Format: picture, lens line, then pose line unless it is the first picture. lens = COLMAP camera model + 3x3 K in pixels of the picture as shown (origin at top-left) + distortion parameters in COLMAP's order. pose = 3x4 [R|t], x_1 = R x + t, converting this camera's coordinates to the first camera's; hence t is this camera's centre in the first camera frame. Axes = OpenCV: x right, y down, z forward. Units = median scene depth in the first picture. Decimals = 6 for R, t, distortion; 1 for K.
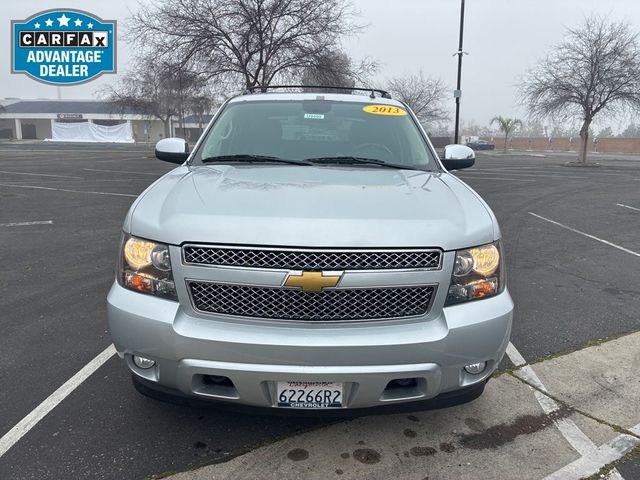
lens RADIAL K [[481.9, 0, 320.2], [0, 481.9, 240.6], [0, 0, 1]] dist [0.046445, -0.063939]
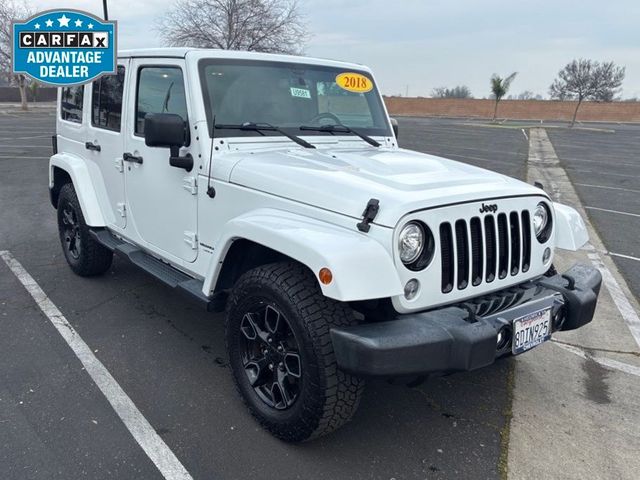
lens RADIAL K [[545.4, 0, 277.5], [0, 545.4, 289.2], [0, 0, 1]] dist [0.020819, -0.008253]
pose [[0.799944, -0.190398, 0.569068, -0.125869], [0.108897, 0.978643, 0.174354, -0.016872], [-0.590111, -0.077504, 0.803593, 0.060085]]
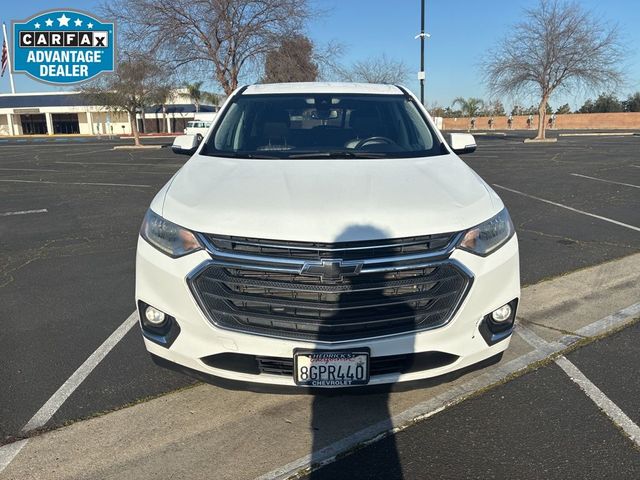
lens RADIAL K [[481.9, 0, 319.0], [0, 481.9, 243.4], [0, 0, 1]] dist [0.046445, -0.063939]
pose [[0.997105, -0.049384, 0.057825, -0.013866], [0.047452, 0.998283, 0.034331, 0.010506], [-0.059421, -0.031487, 0.997736, -0.033409]]
